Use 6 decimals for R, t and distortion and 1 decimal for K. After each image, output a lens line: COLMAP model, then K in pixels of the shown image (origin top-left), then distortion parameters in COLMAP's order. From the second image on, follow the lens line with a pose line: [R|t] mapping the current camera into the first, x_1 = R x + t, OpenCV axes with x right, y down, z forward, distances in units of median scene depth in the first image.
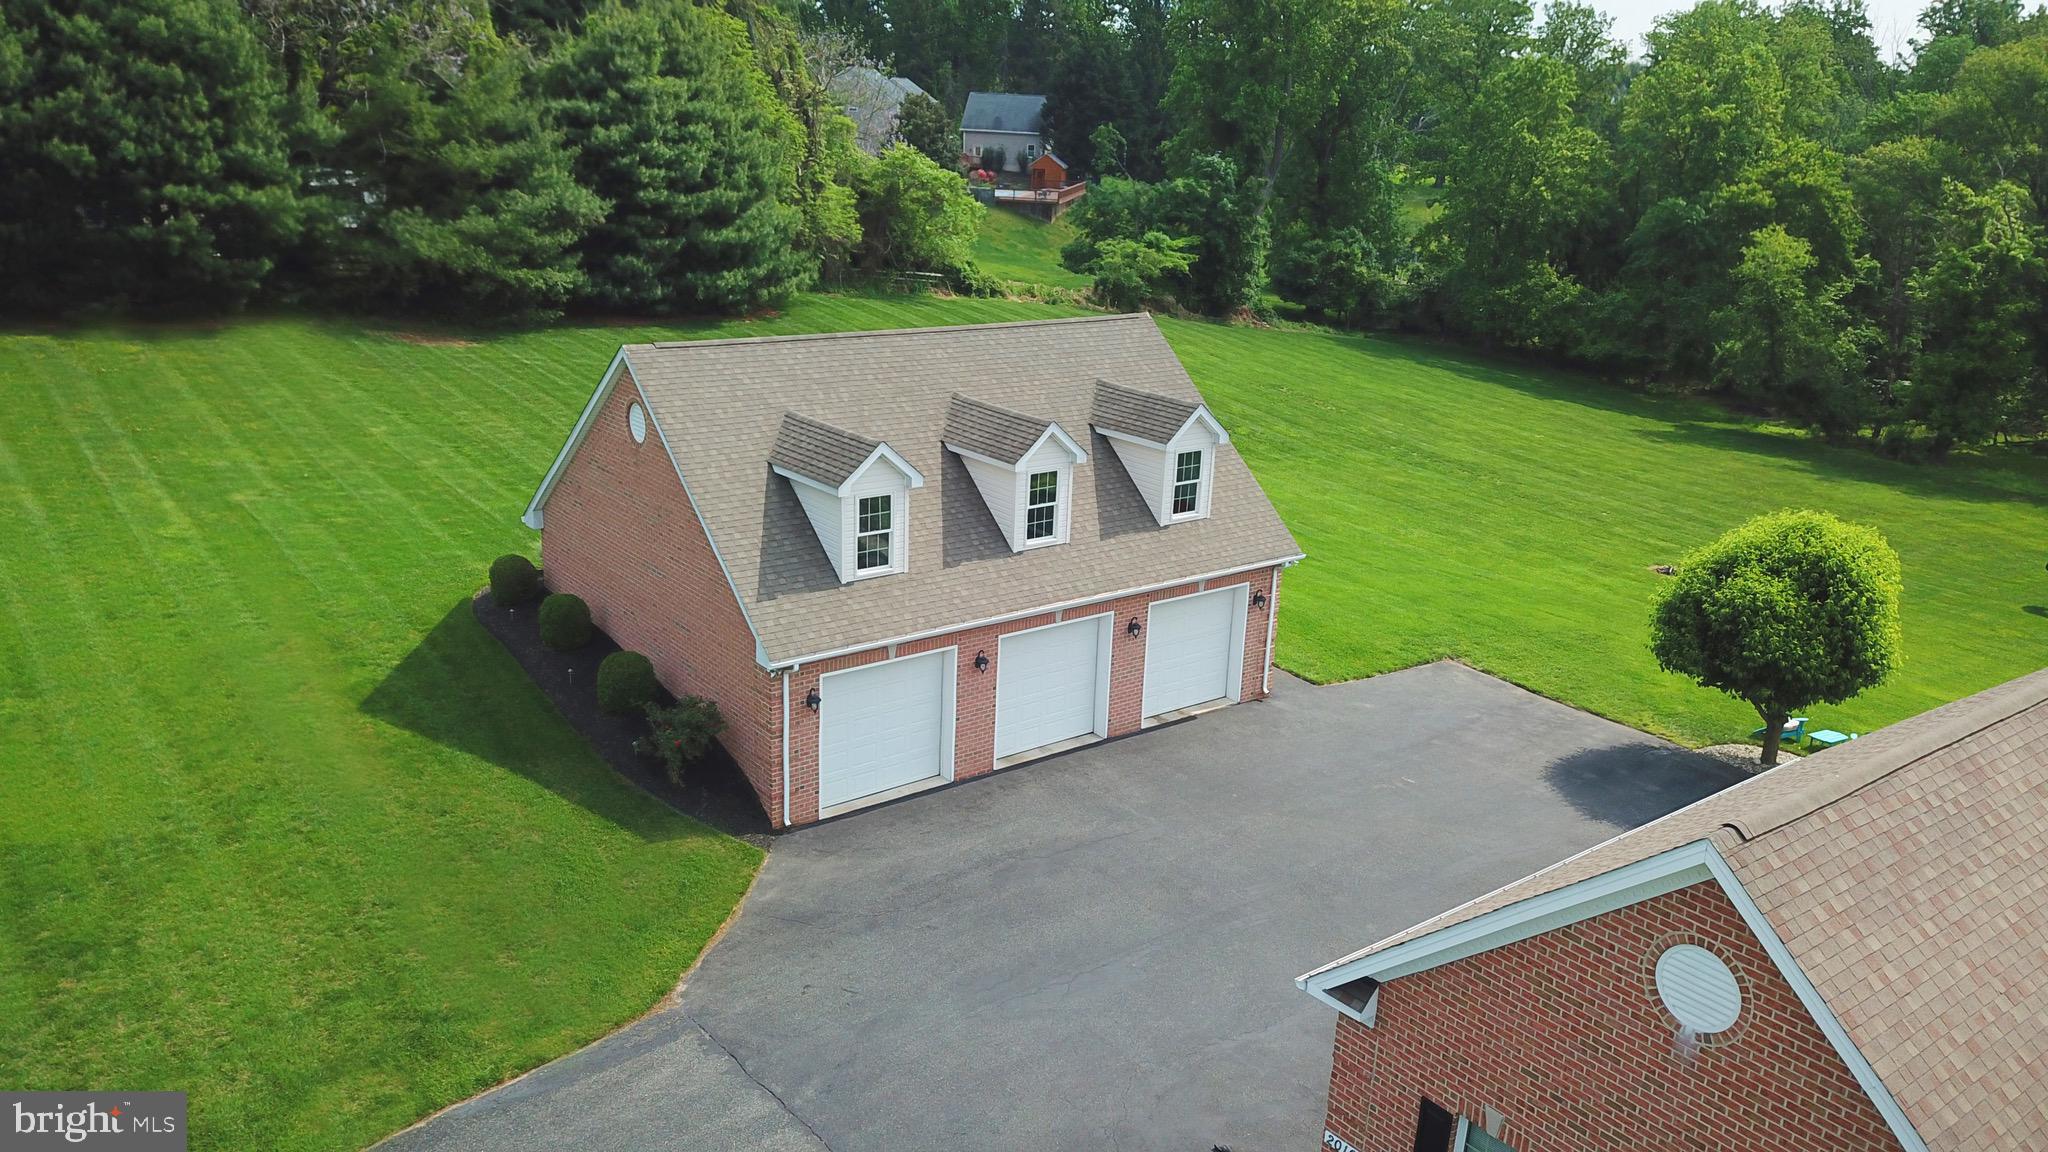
lens RADIAL K [[1546.1, 0, 1069.8], [0, 1546.1, 530.8], [0, 0, 1]] dist [0.033460, -0.035815]
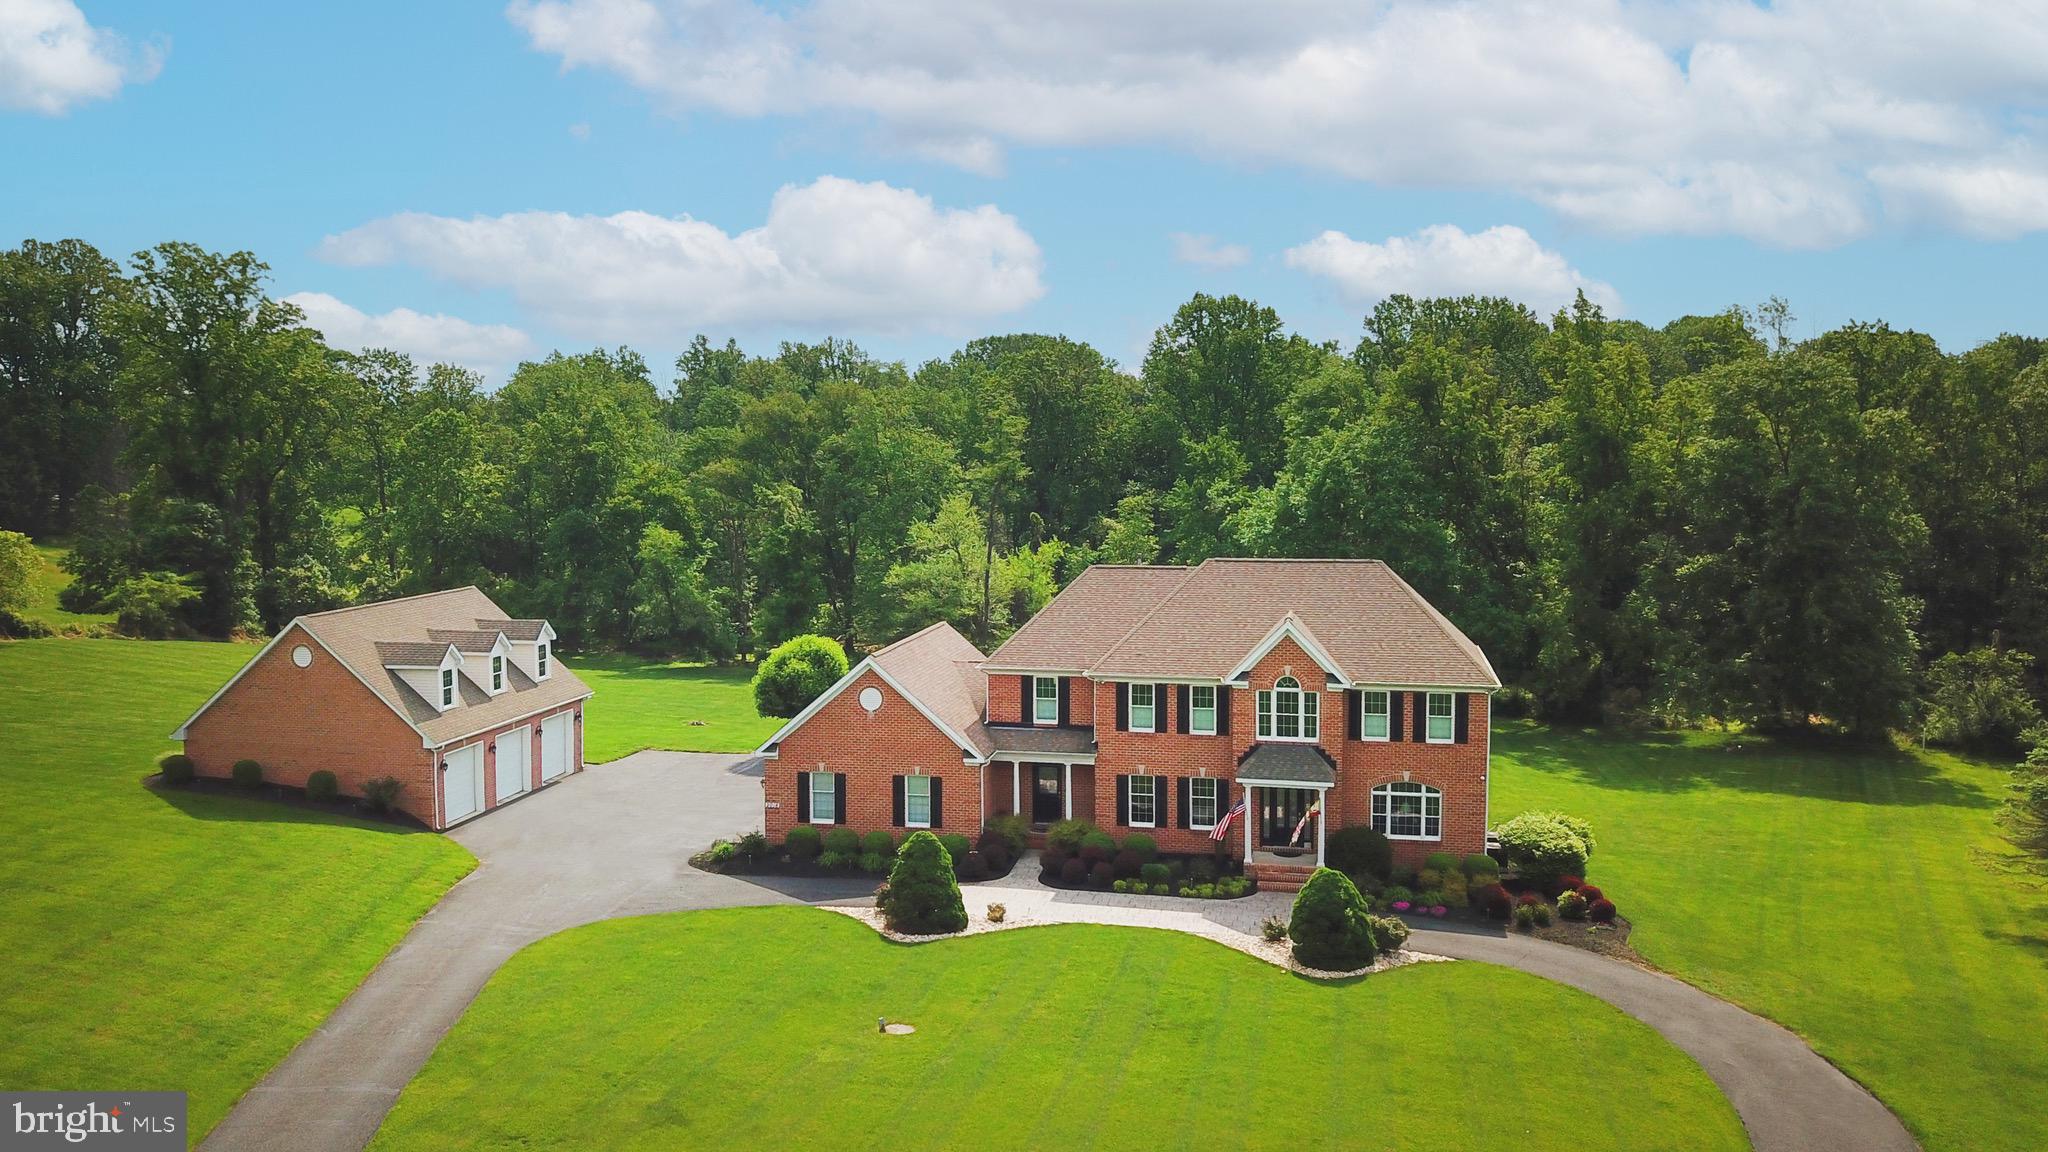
lens RADIAL K [[1546.1, 0, 1023.6], [0, 1546.1, 574.8], [0, 0, 1]] dist [0.033460, -0.035815]
pose [[0.752804, -0.101941, 0.650304, -0.216101], [0.211280, 0.973082, -0.092043, 0.051103], [-0.623416, 0.206687, 0.754078, -0.267920]]
